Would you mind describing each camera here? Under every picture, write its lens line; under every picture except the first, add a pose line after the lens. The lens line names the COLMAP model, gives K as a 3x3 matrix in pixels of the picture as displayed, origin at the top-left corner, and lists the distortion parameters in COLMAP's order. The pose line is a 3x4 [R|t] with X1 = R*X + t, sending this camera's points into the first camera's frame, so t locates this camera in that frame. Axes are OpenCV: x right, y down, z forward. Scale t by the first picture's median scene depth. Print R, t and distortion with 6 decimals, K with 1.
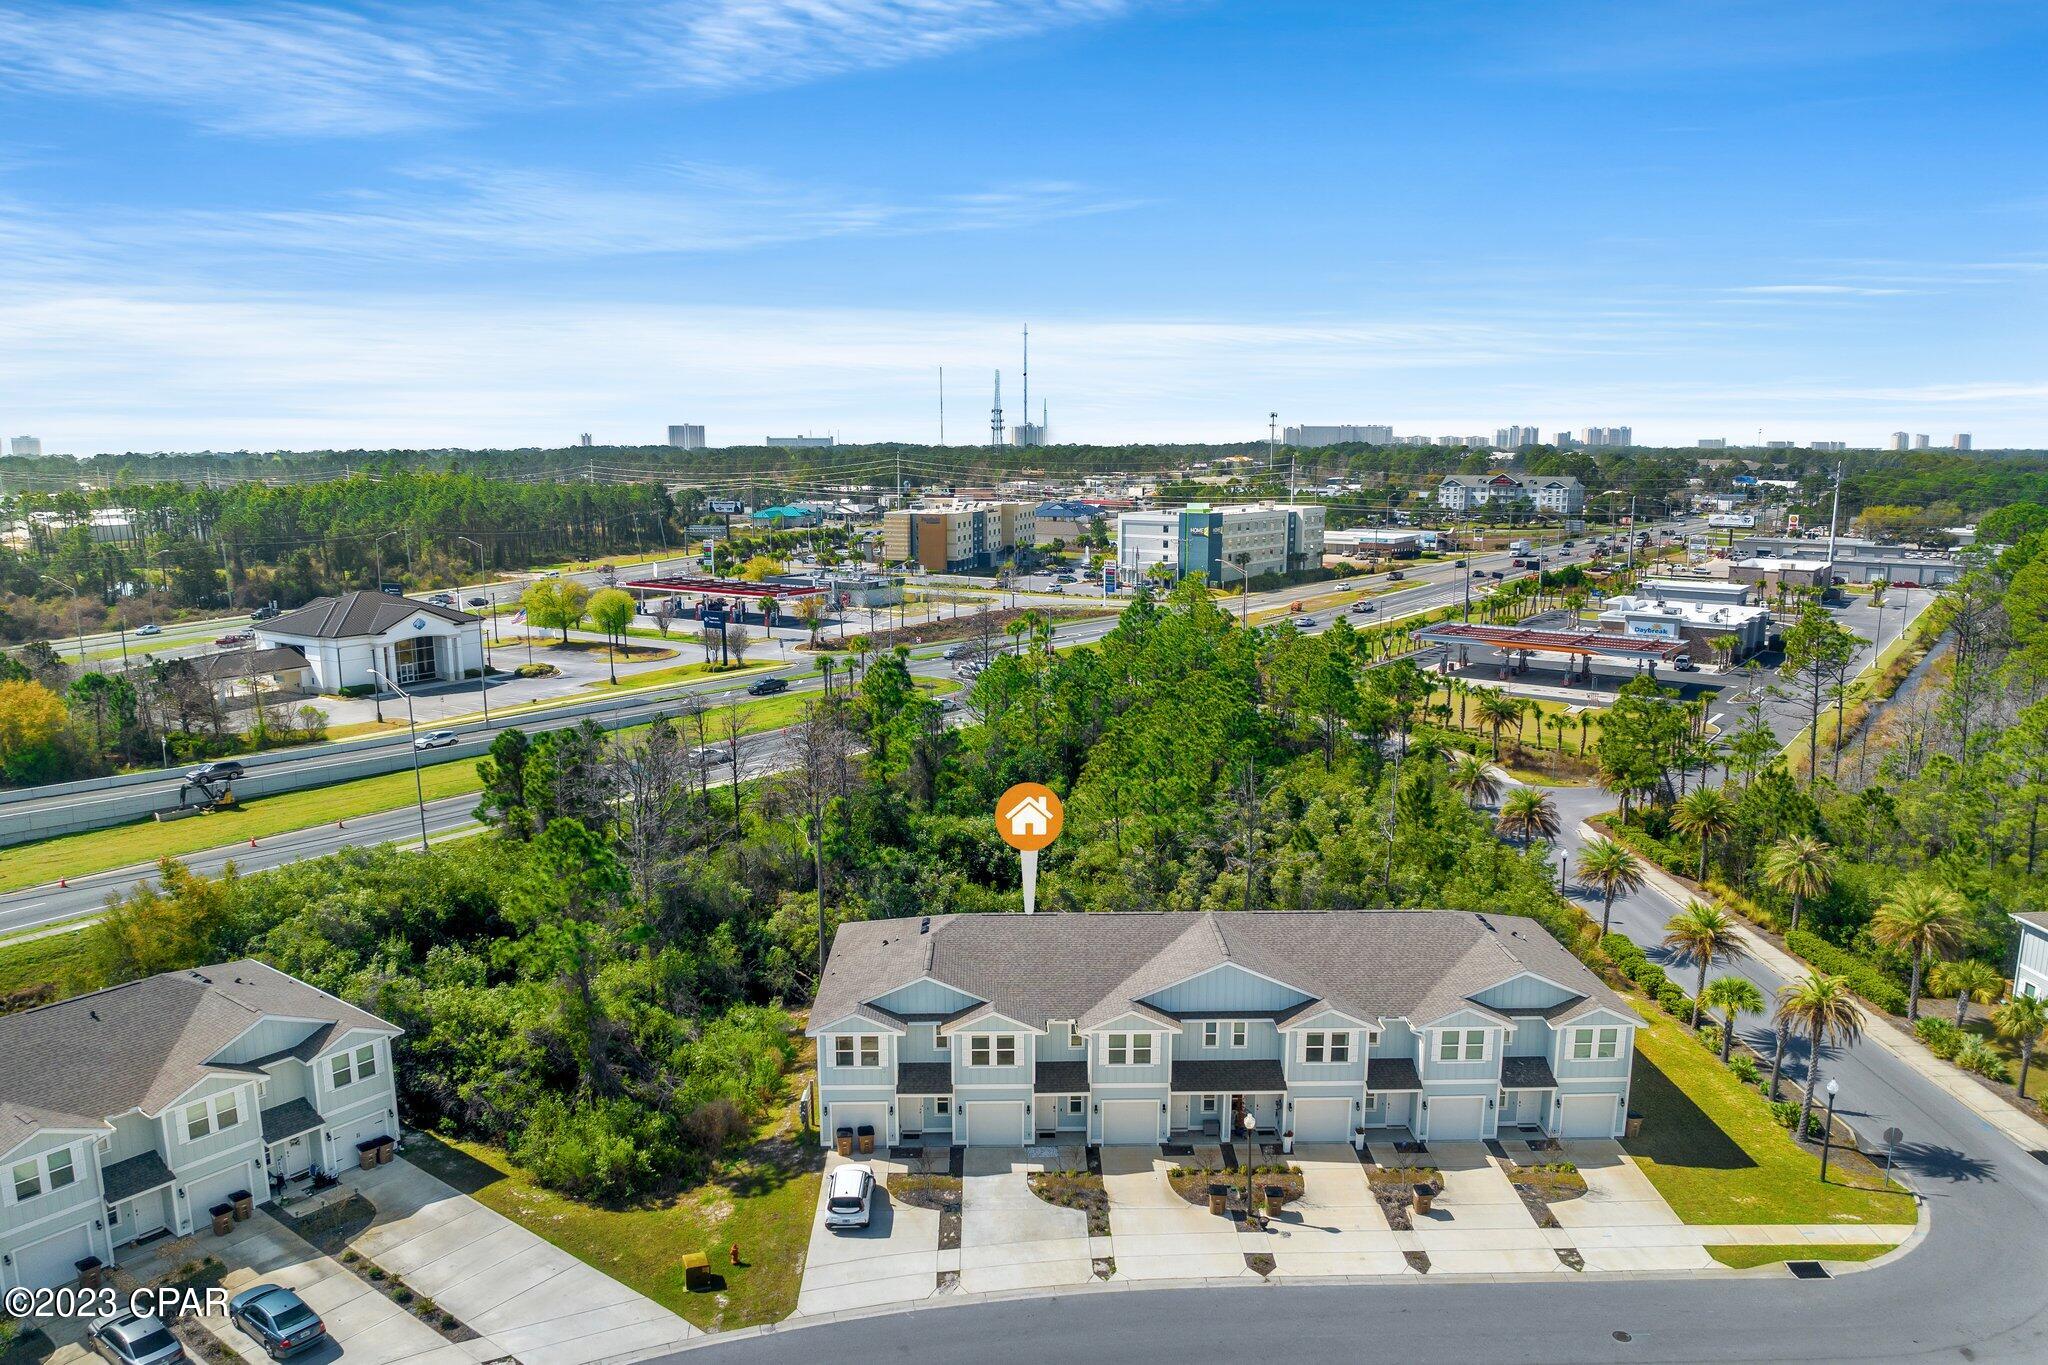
lens RADIAL K [[1464.5, 0, 1024.0], [0, 1464.5, 682.5], [0, 0, 1]] dist [-0.039026, -0.002588]
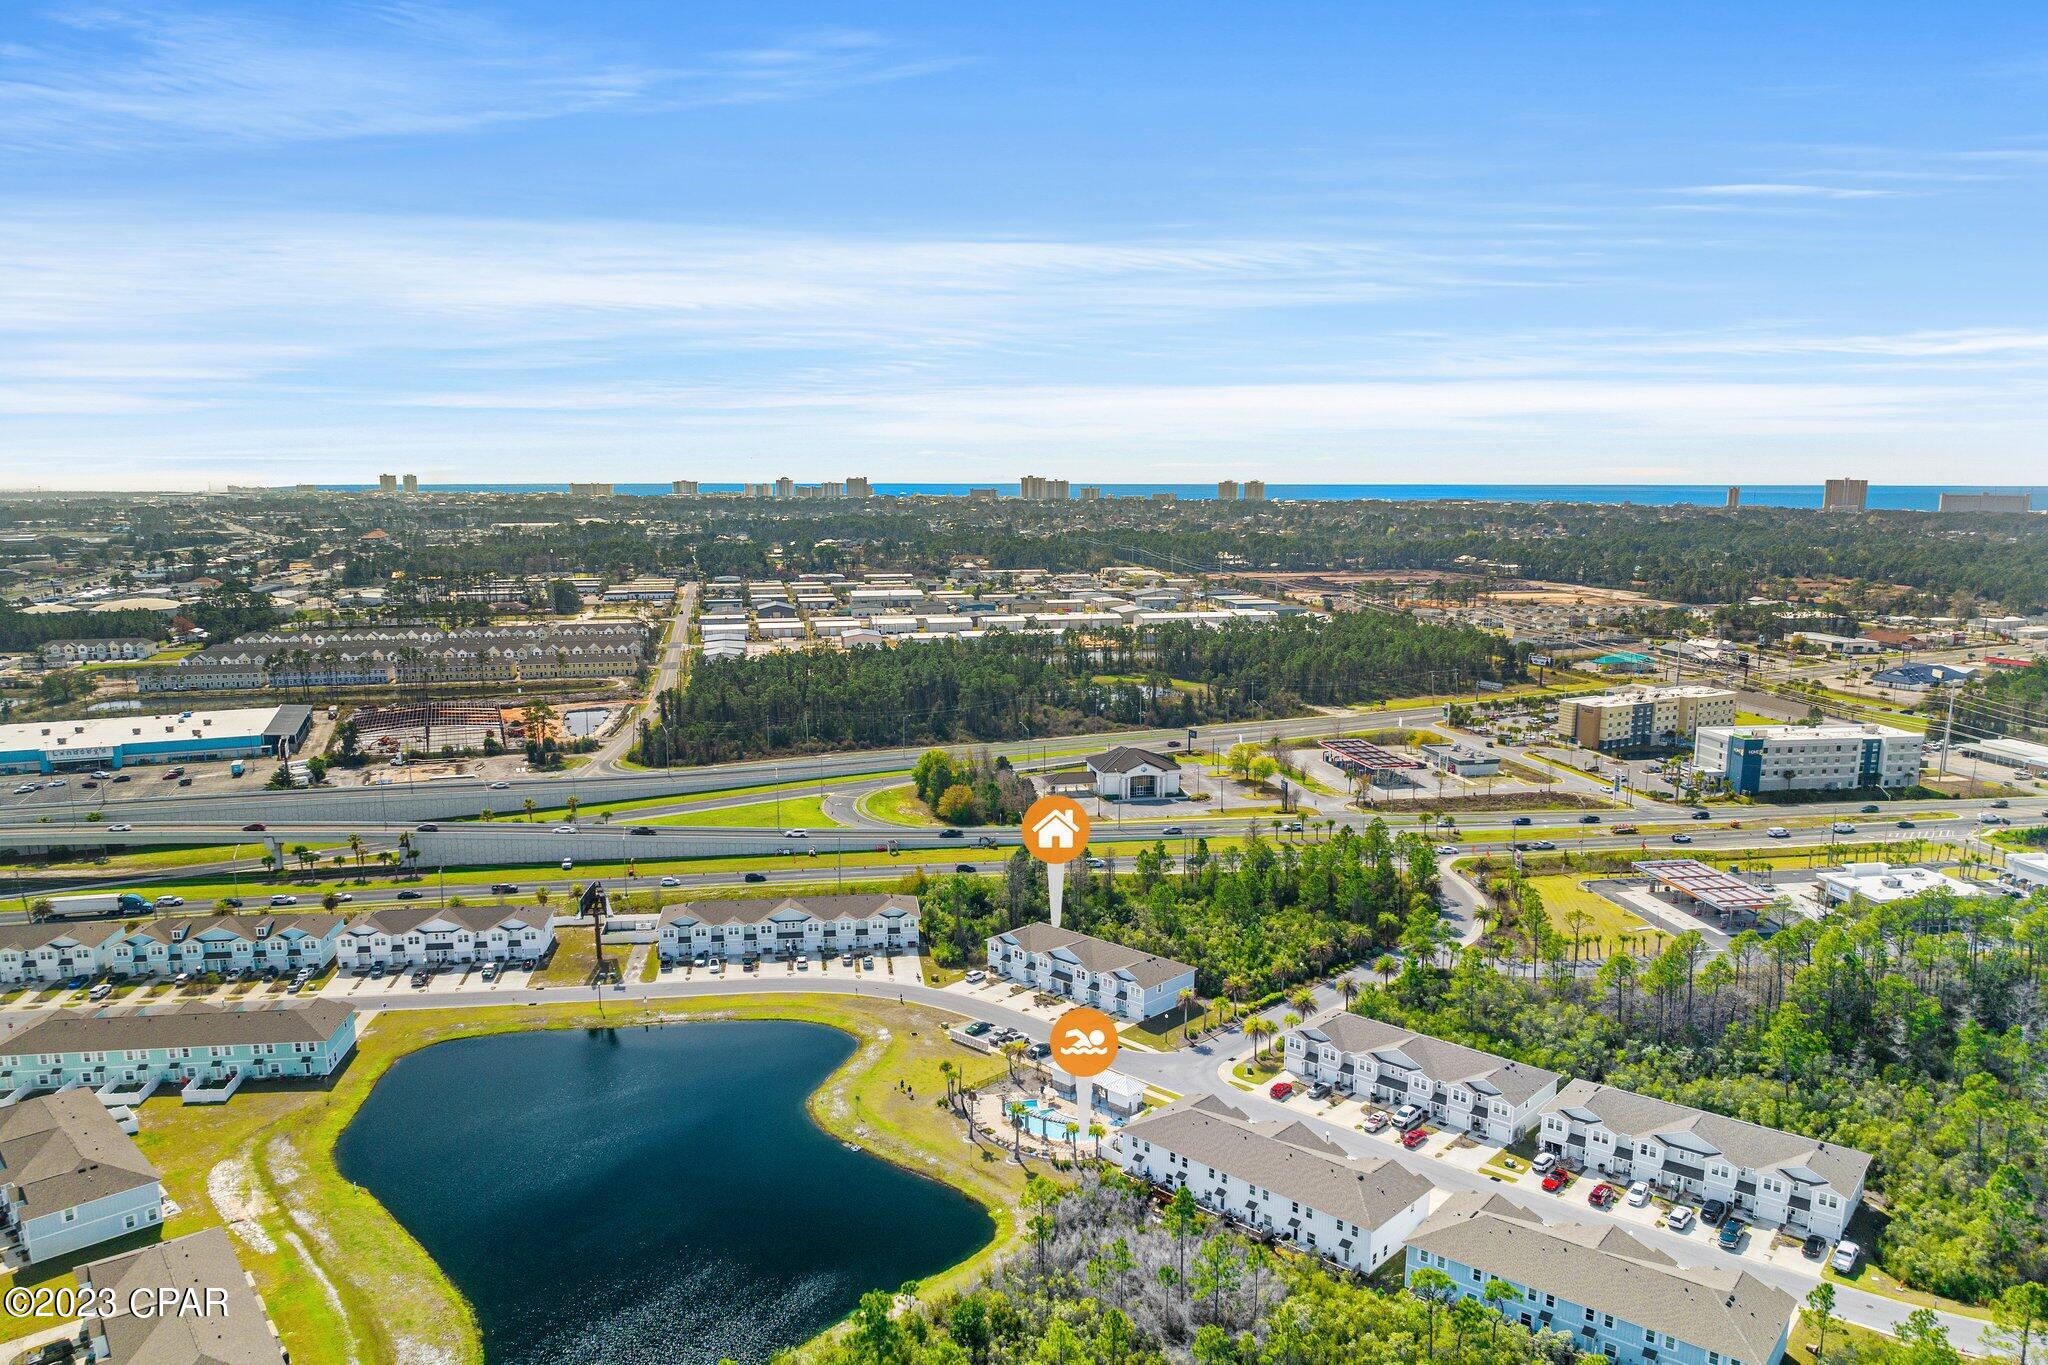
lens RADIAL K [[1464.5, 0, 1024.0], [0, 1464.5, 682.5], [0, 0, 1]] dist [-0.039026, -0.002588]
pose [[0.711580, 0.106947, -0.694418, 2.630118], [-0.117924, 0.992506, 0.032017, -0.606434], [0.692638, 0.059106, 0.718859, -1.877969]]
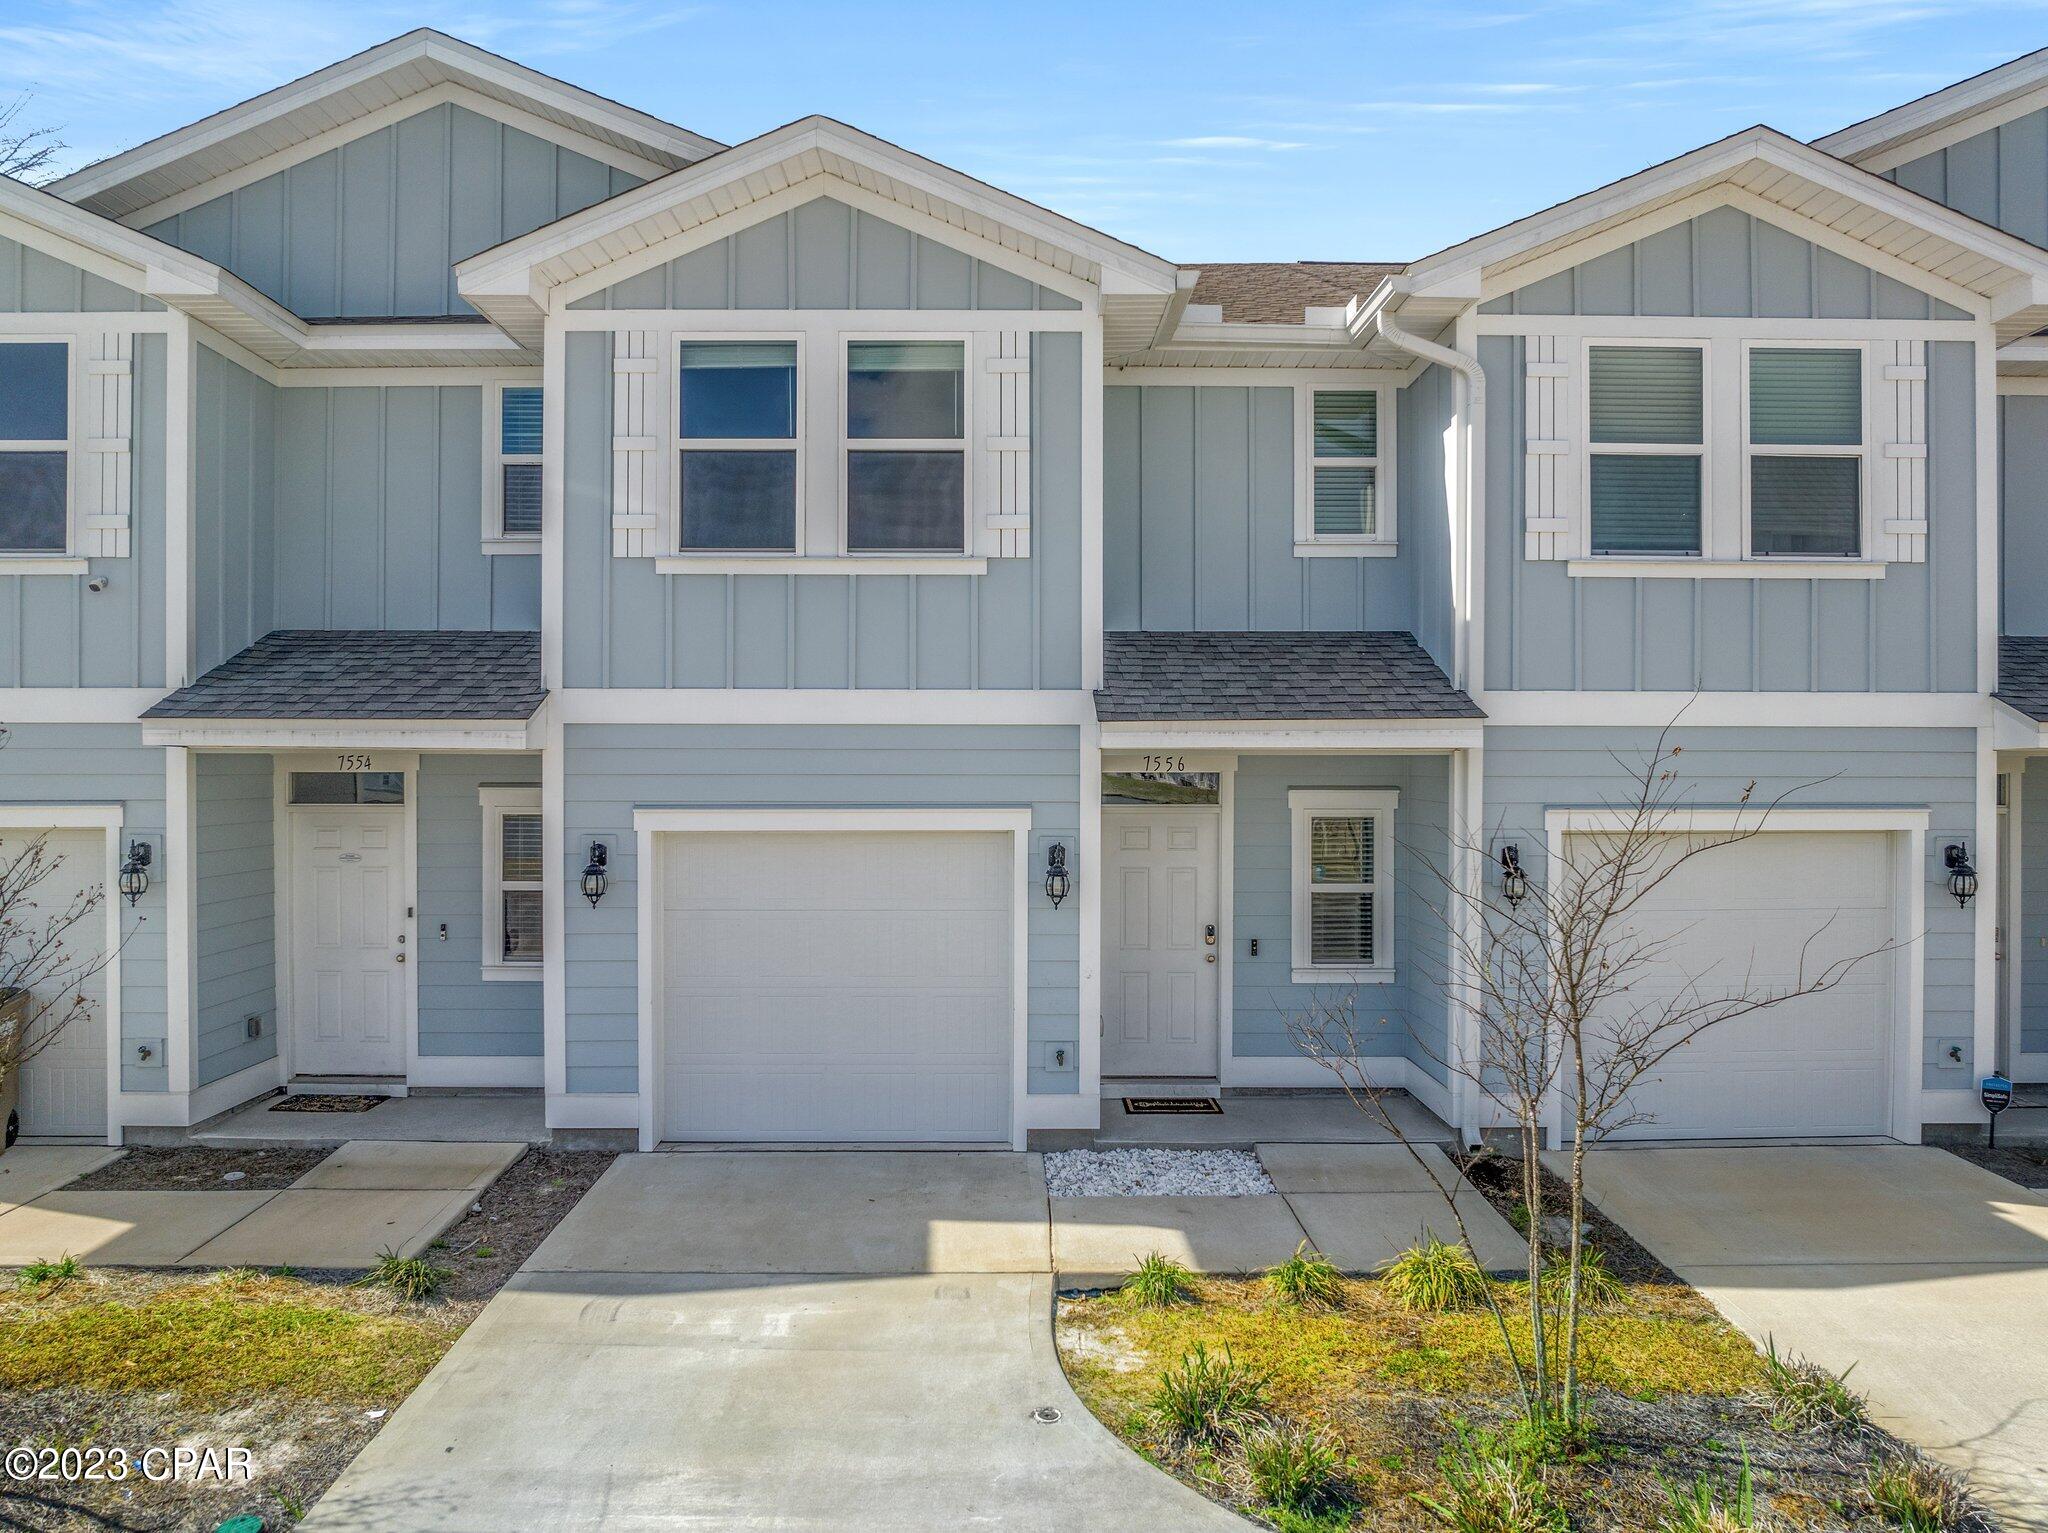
lens RADIAL K [[1448.5, 0, 1024.0], [0, 1448.5, 766.5], [0, 0, 1]] dist [-0.040821, 0.003070]
pose [[0.999962, -0.000470, -0.008656, 0.000753], [-0.001038, 0.984859, -0.173356, 0.299150], [0.008606, 0.173358, 0.984821, 0.831438]]
